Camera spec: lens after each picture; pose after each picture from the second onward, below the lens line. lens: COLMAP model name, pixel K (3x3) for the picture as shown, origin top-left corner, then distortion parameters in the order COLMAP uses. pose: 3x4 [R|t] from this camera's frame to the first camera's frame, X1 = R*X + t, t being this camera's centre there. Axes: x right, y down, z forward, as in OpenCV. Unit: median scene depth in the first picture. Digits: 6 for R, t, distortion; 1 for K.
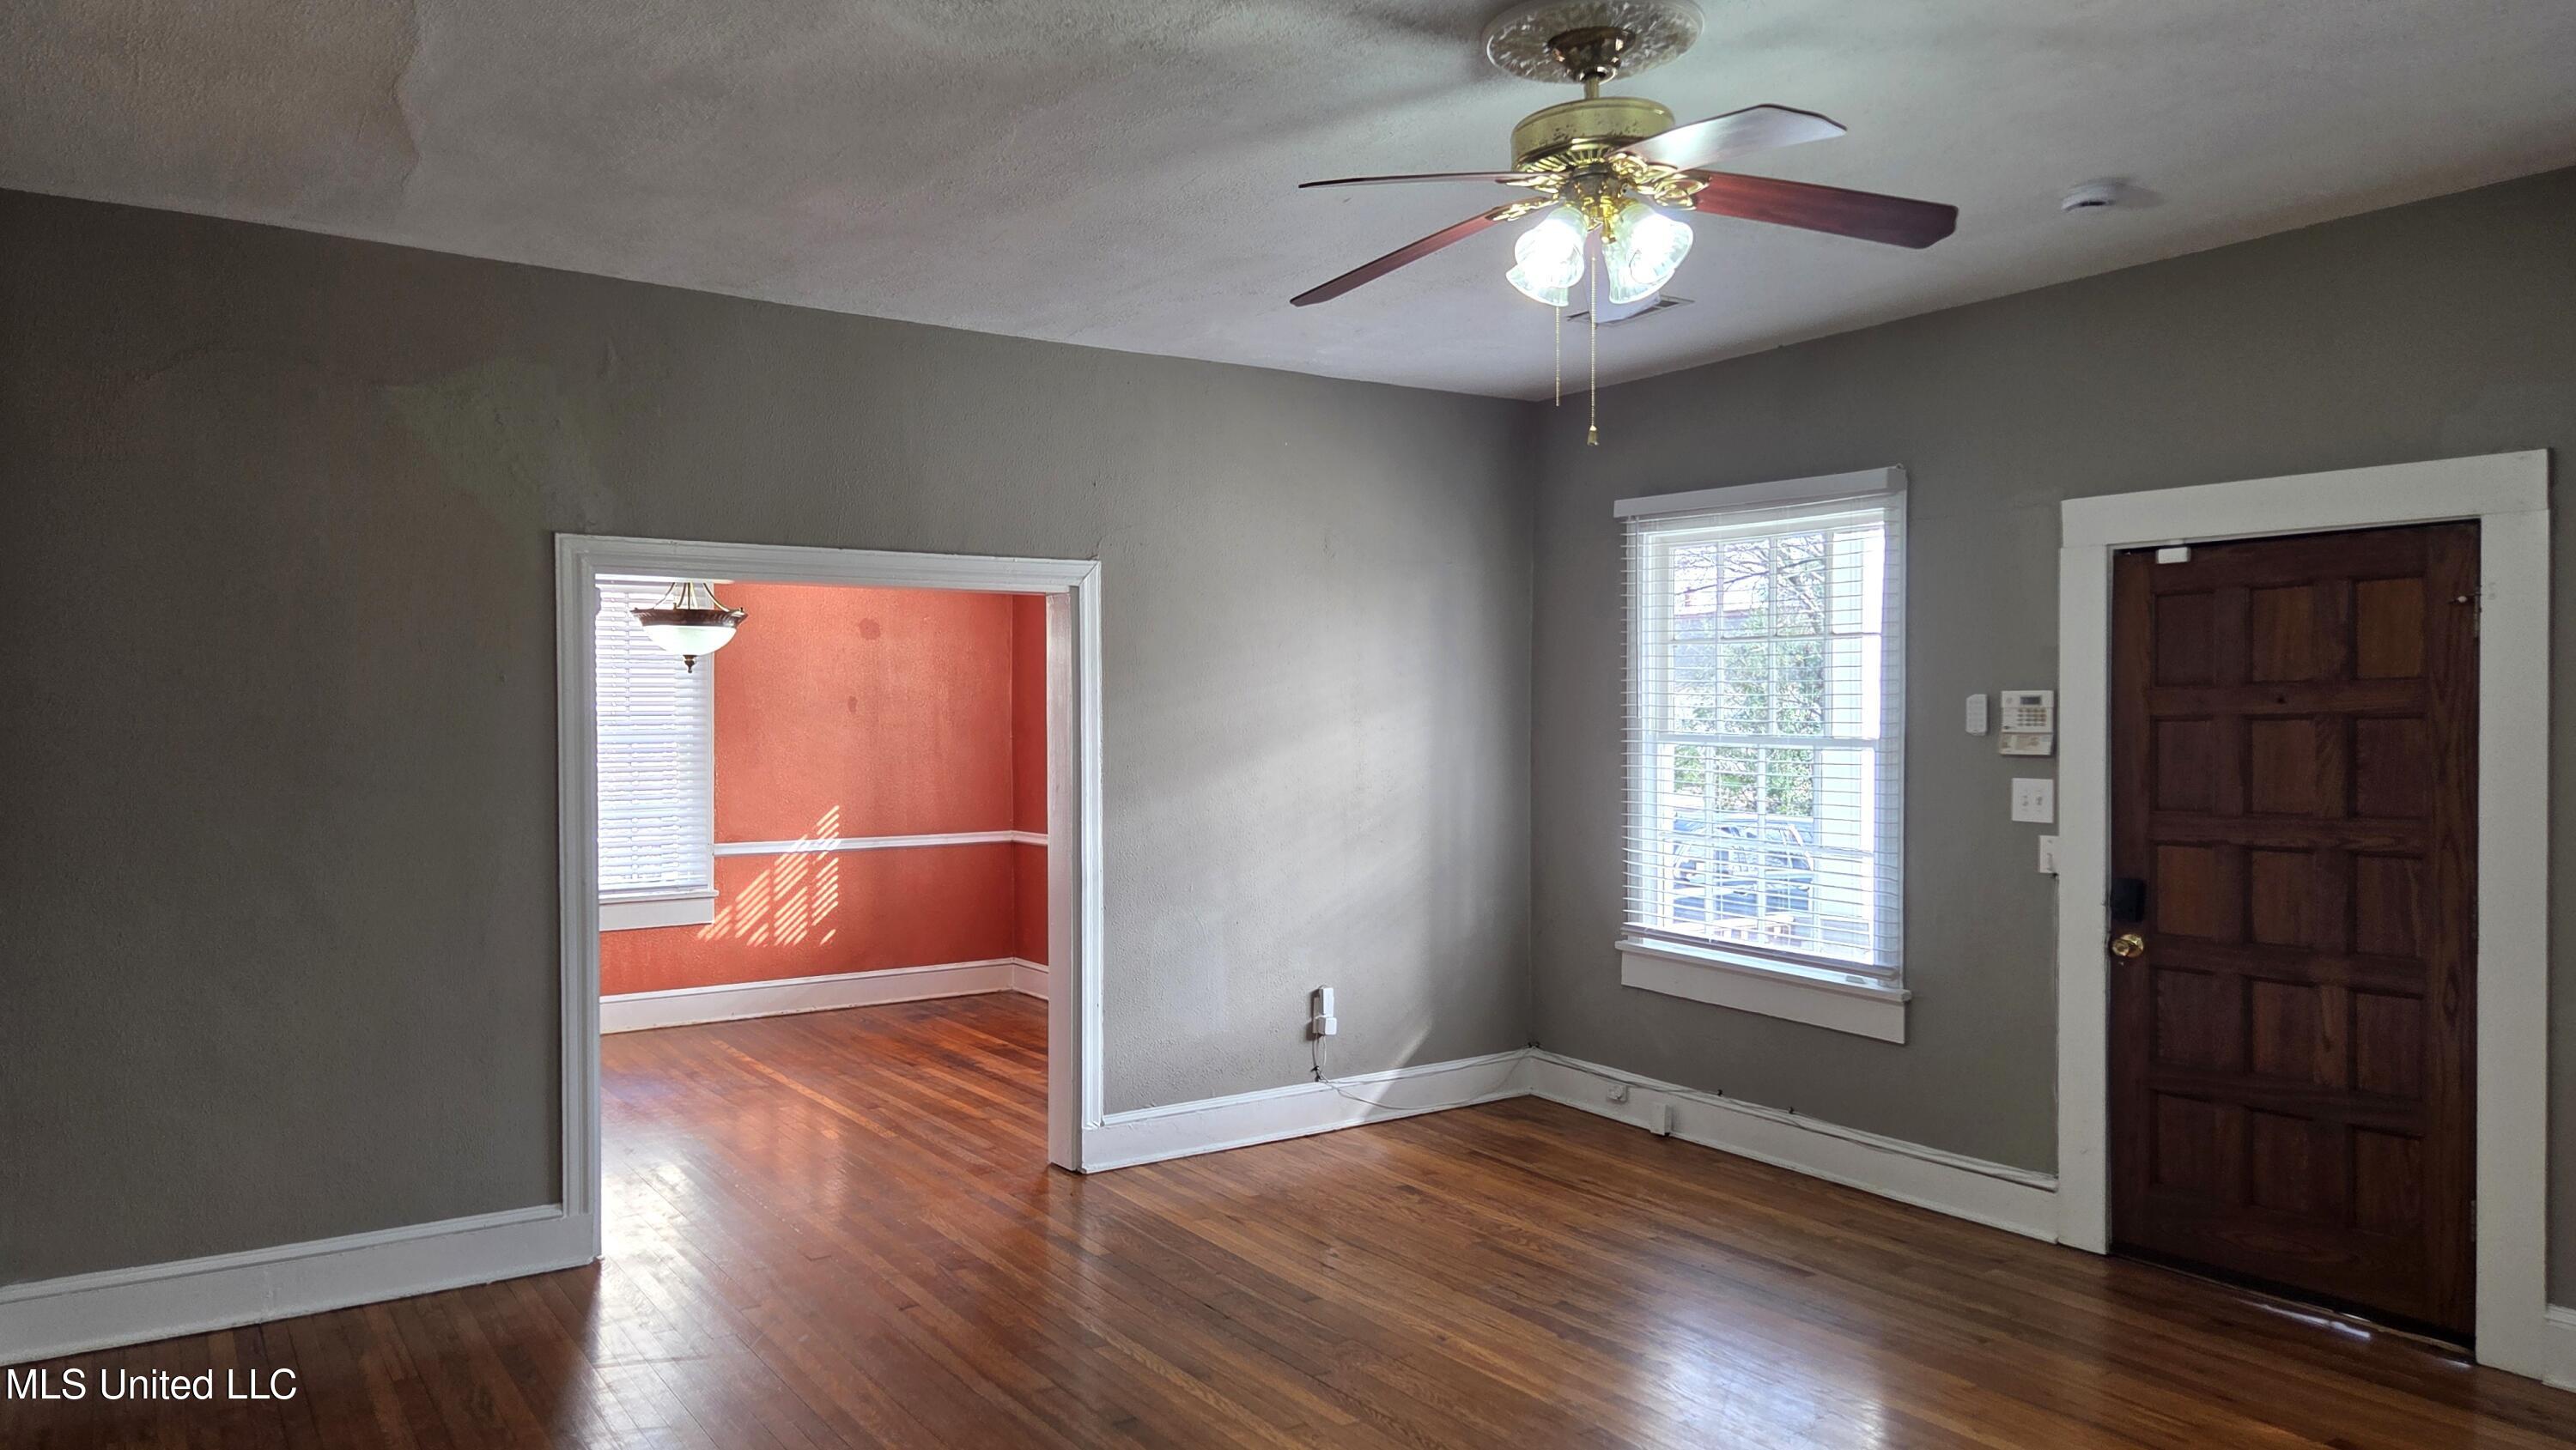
lens RADIAL K [[1720.6, 0, 1278.3], [0, 1720.6, 723.9], [0, 0, 1]] dist [0.092042, -0.053283]
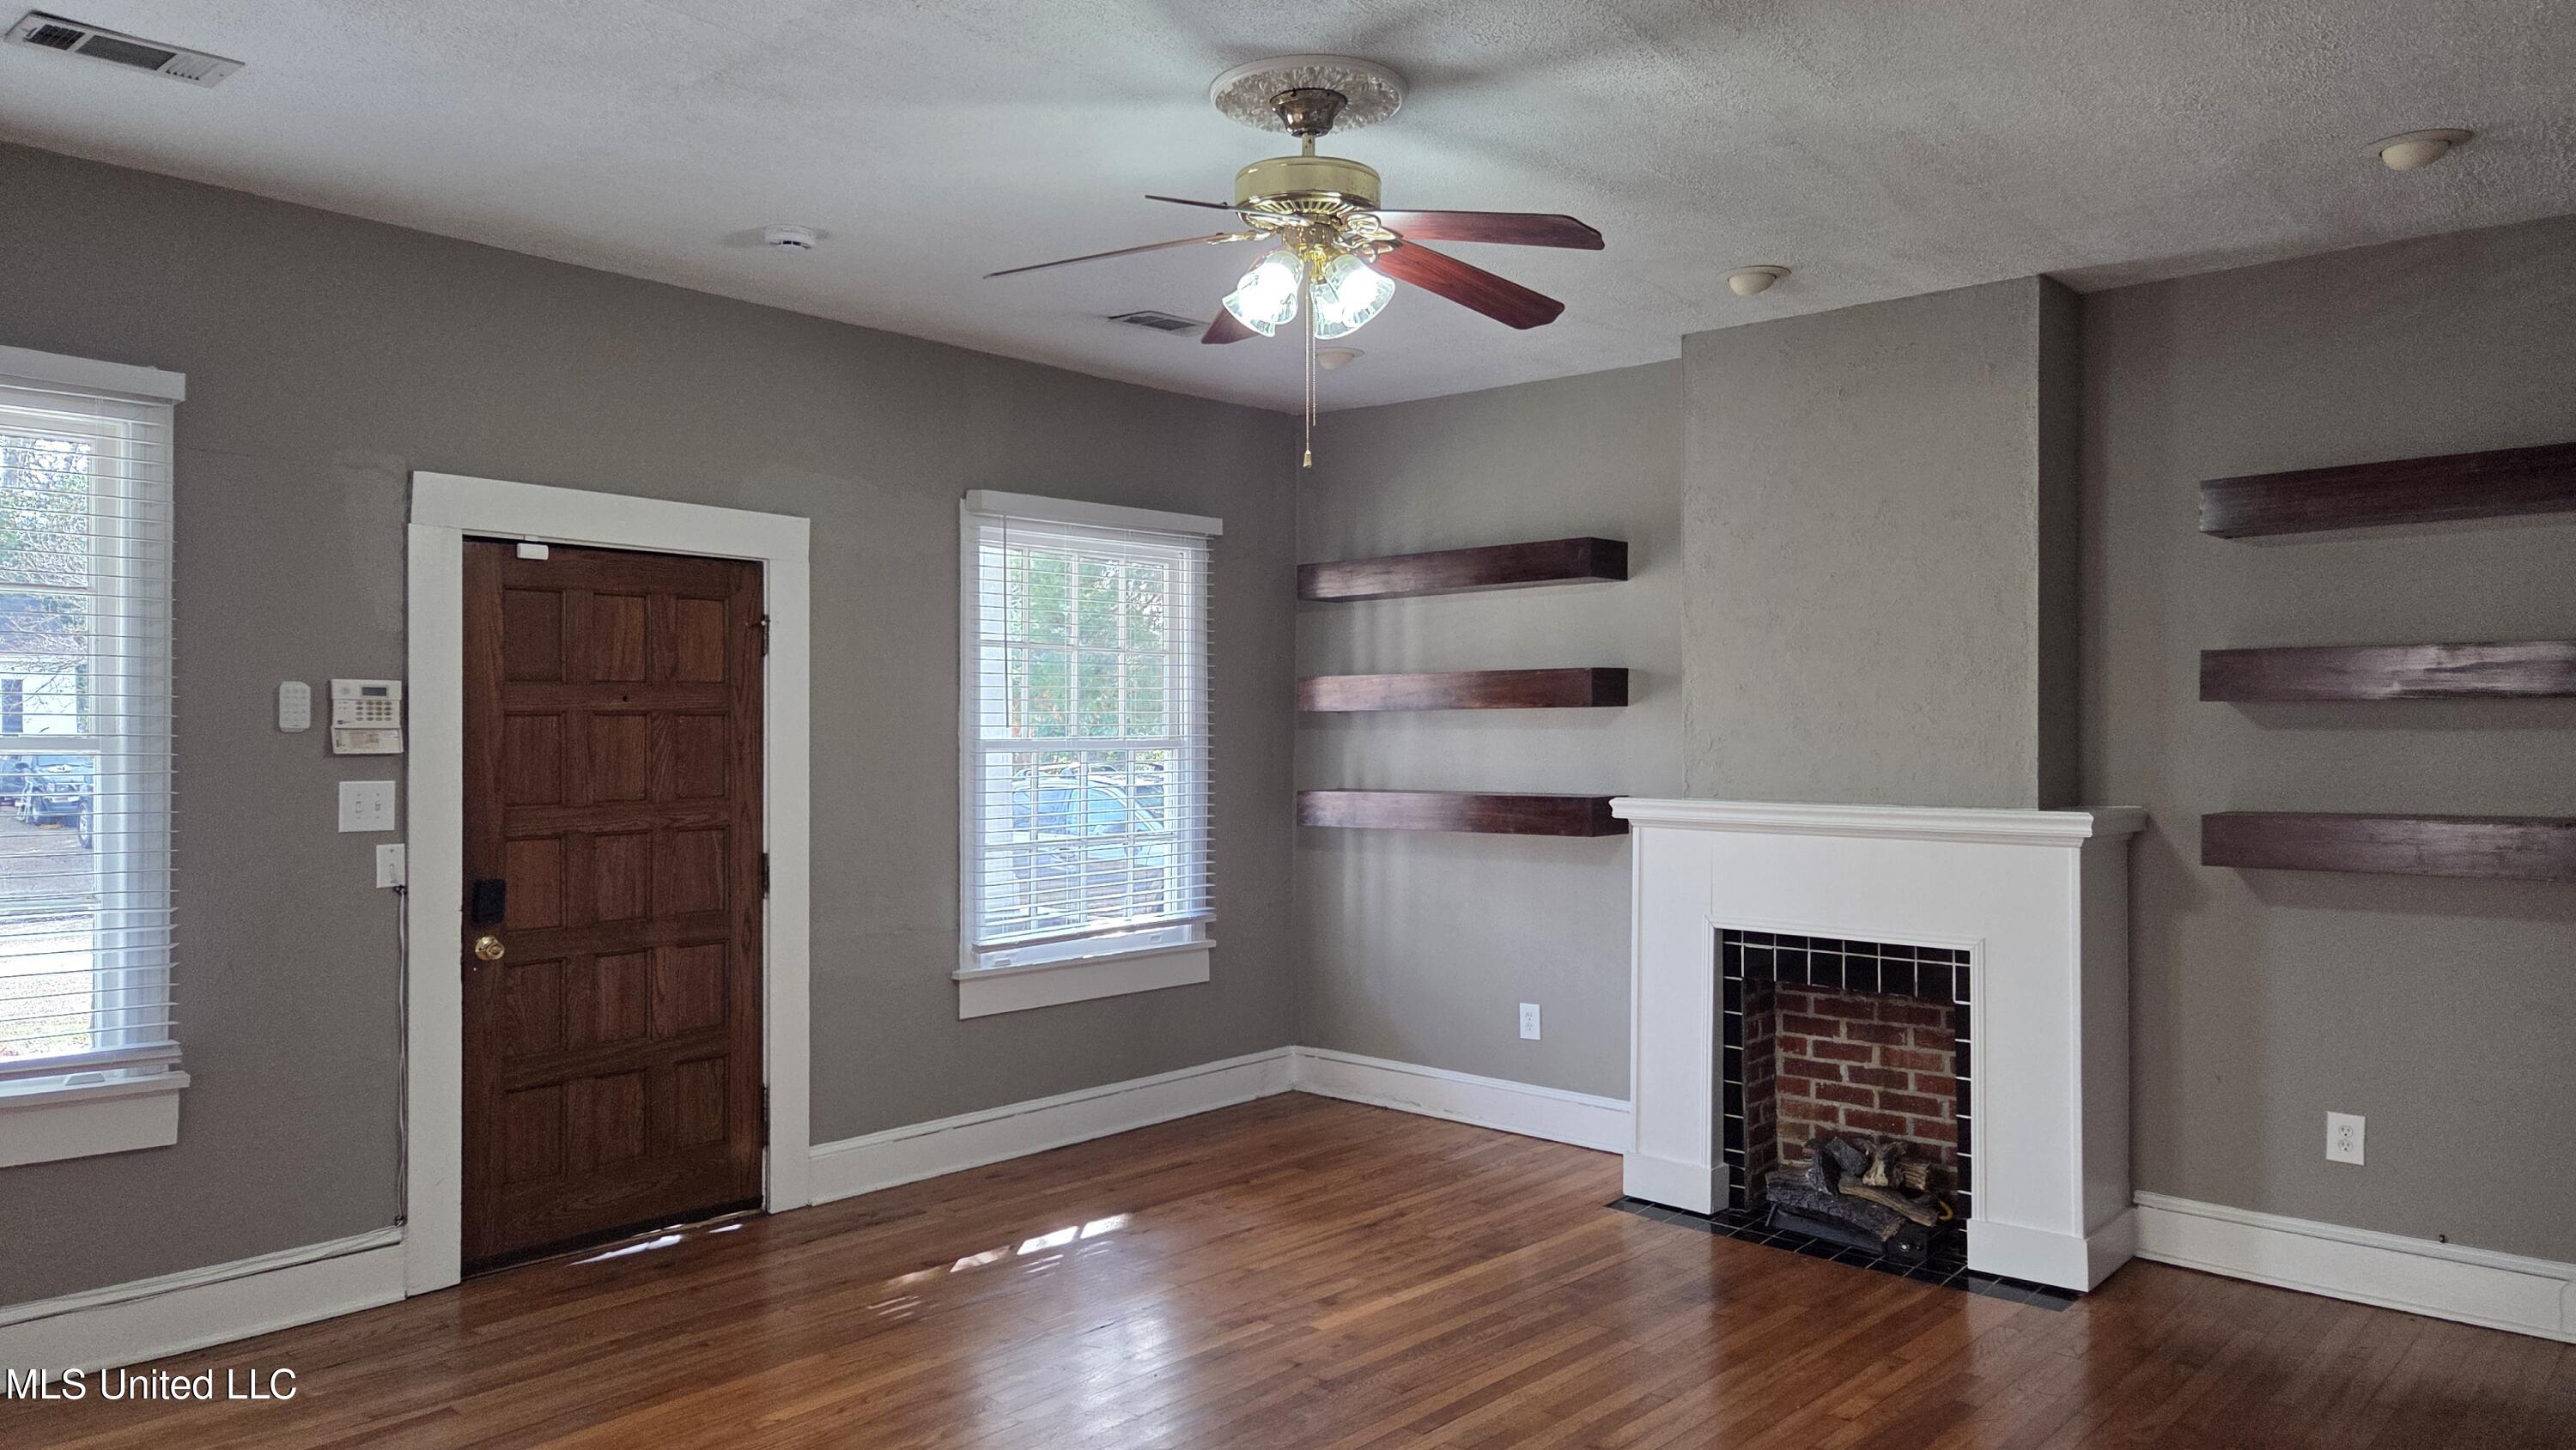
lens RADIAL K [[1720.6, 0, 1278.3], [0, 1720.6, 723.9], [0, 0, 1]] dist [0.092042, -0.053283]
pose [[-0.230701, -0.005514, 0.973009, -0.561151], [-0.010111, 0.999944, 0.003269, -0.004890], [-0.972972, -0.009084, -0.230744, 0.815620]]
